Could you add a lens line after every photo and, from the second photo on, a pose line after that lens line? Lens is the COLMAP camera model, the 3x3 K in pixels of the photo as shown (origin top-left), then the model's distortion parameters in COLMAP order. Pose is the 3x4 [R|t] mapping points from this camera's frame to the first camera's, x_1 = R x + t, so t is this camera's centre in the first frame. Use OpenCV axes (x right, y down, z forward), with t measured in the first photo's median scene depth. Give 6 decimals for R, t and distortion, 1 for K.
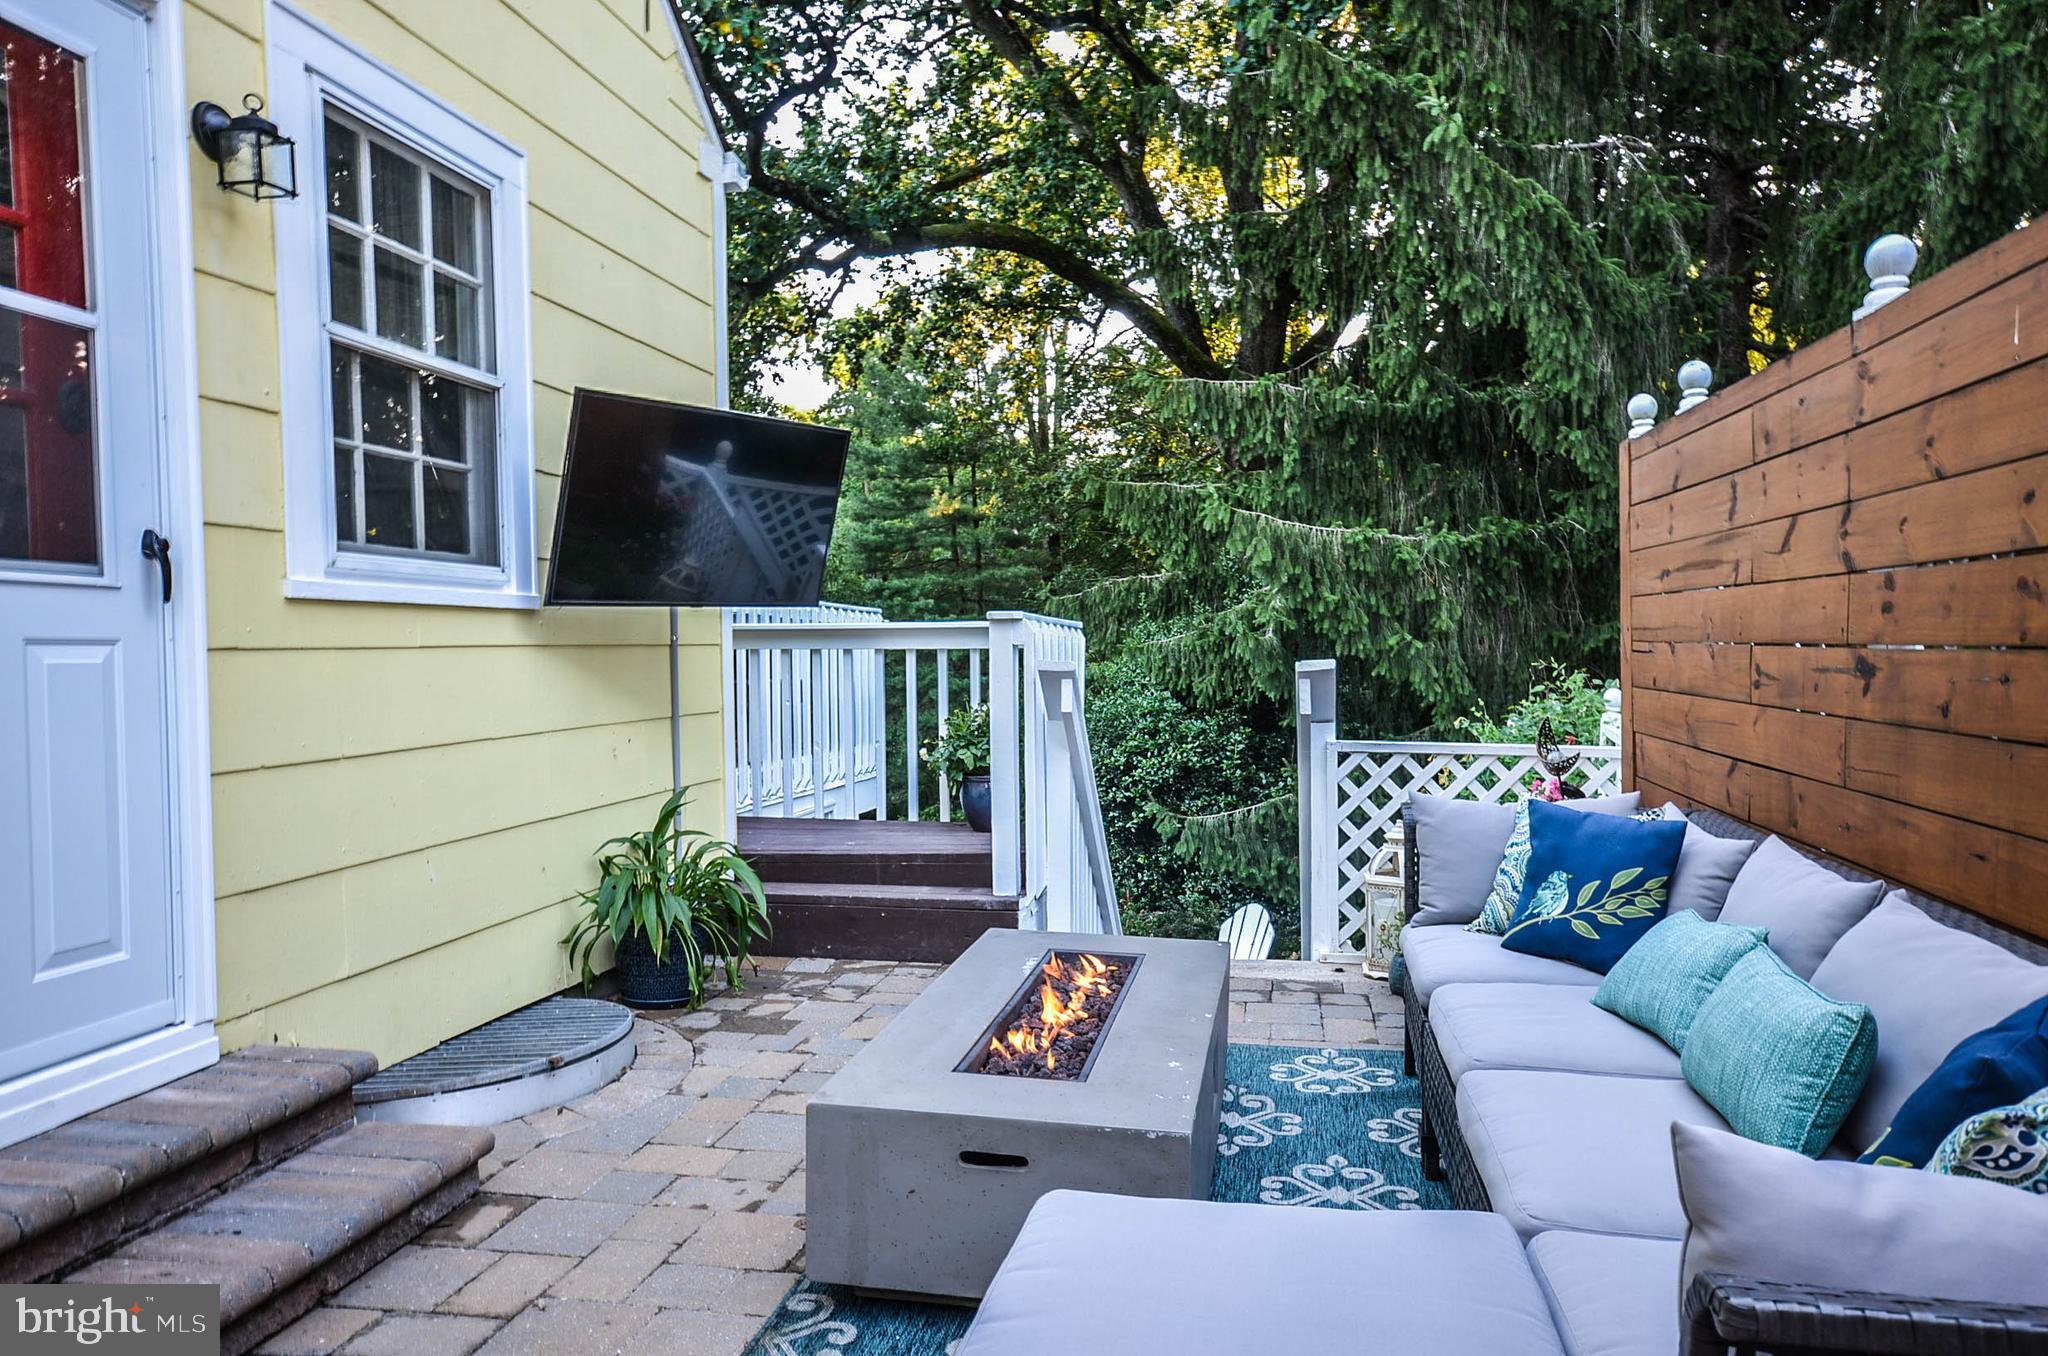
lens RADIAL K [[1374.4, 0, 1033.0], [0, 1374.4, 680.0], [0, 0, 1]] dist [-0.001746, -0.000555]
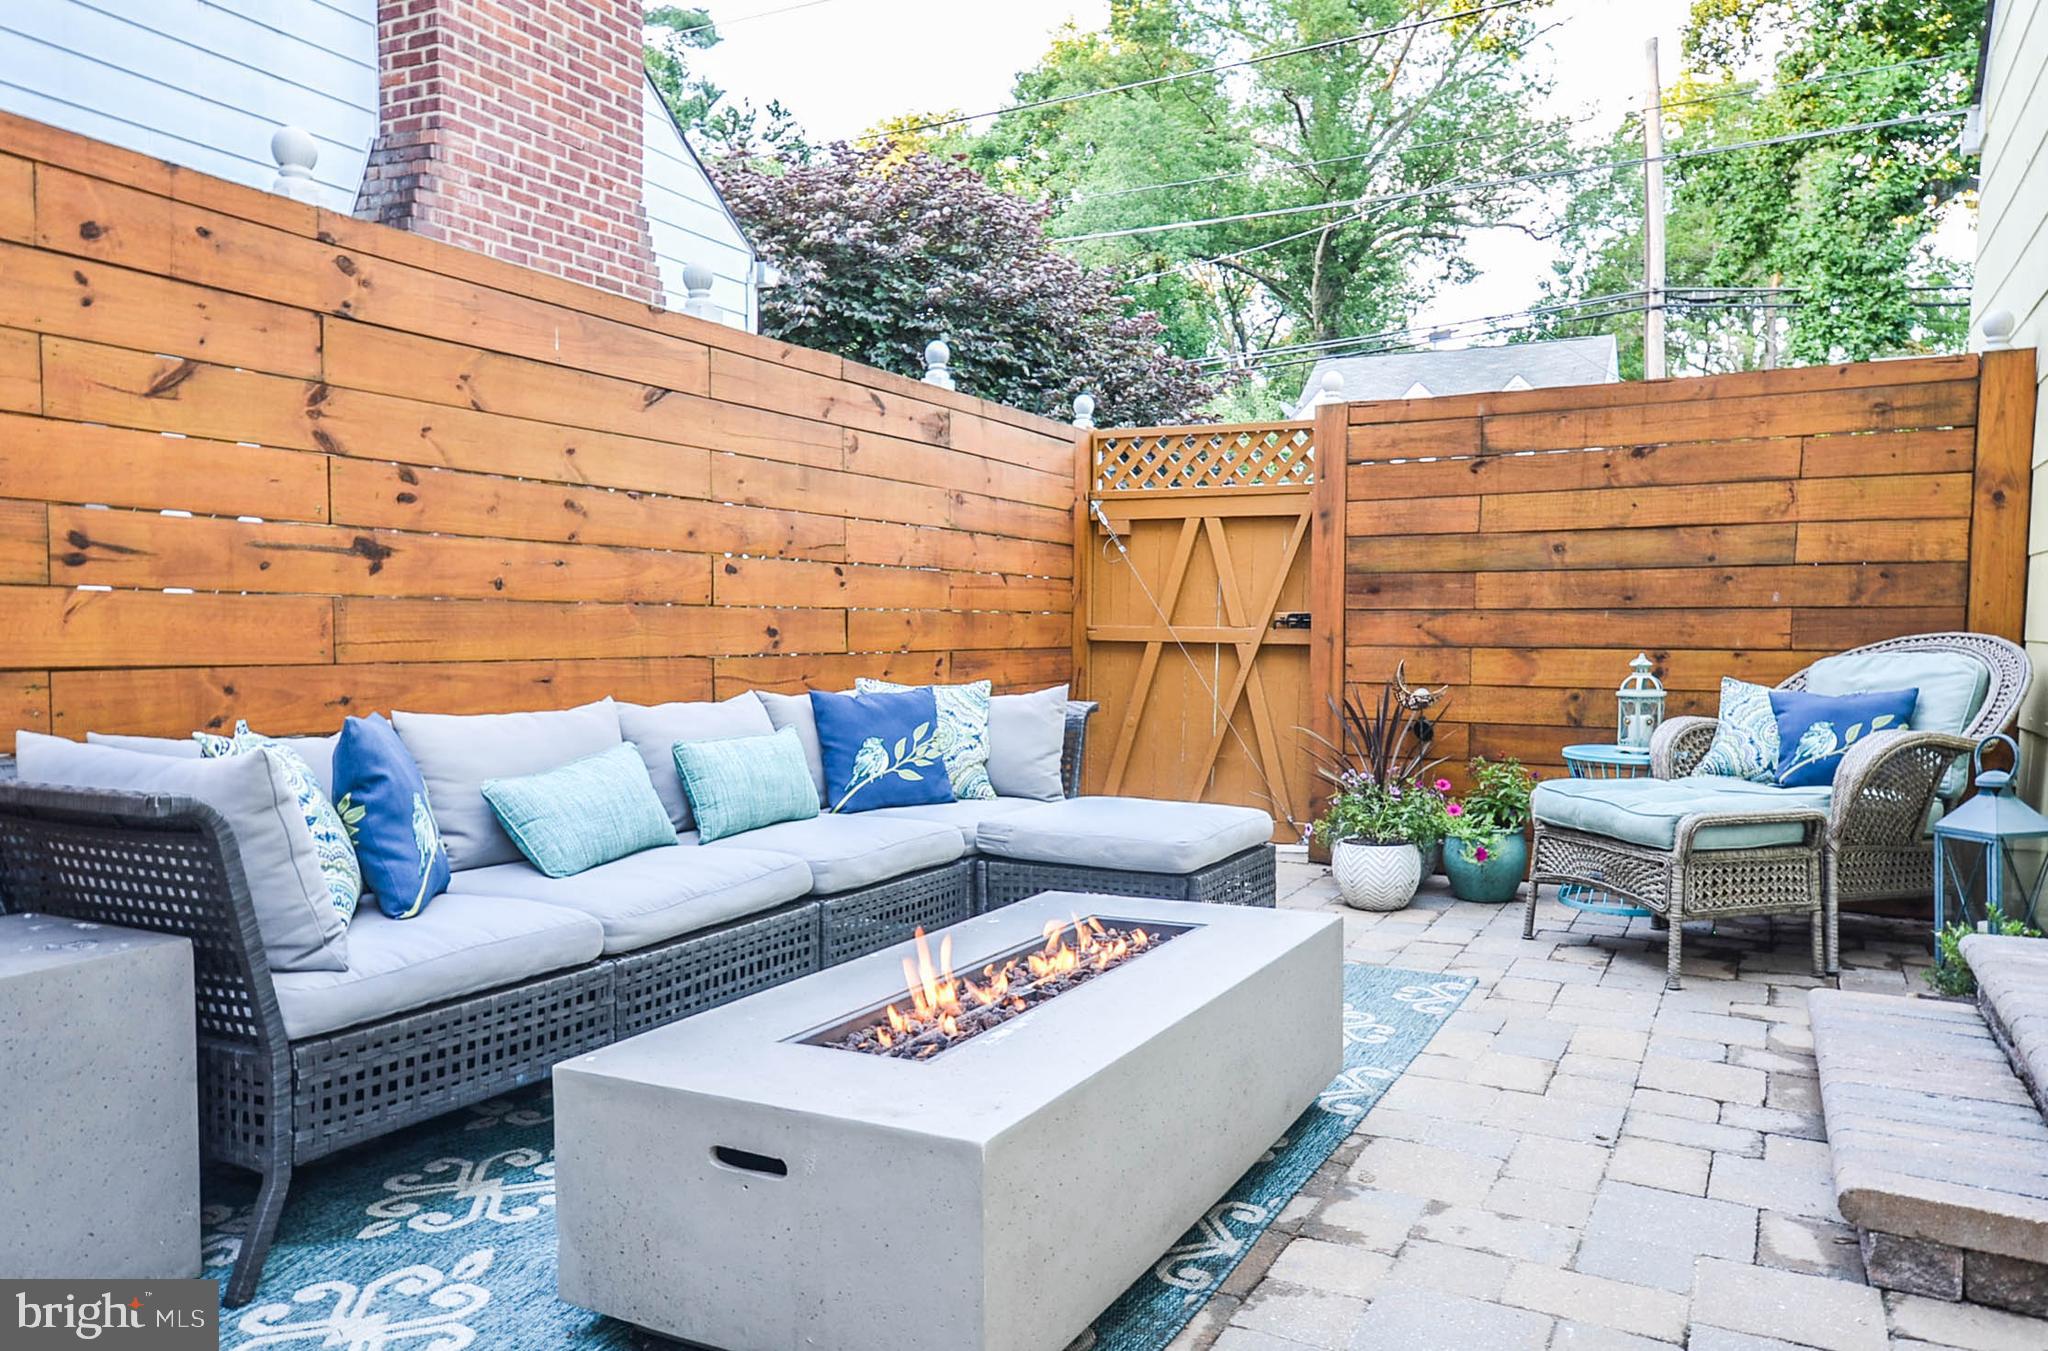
lens RADIAL K [[1264.9, 0, 1036.8], [0, 1264.9, 678.9], [0, 0, 1]] dist [0.009003, 0.008208]
pose [[-0.952553, -0.015091, 0.303999, -0.159821], [0.007246, 0.997363, 0.072214, 0.019556], [-0.304287, 0.070990, -0.949931, 1.379587]]
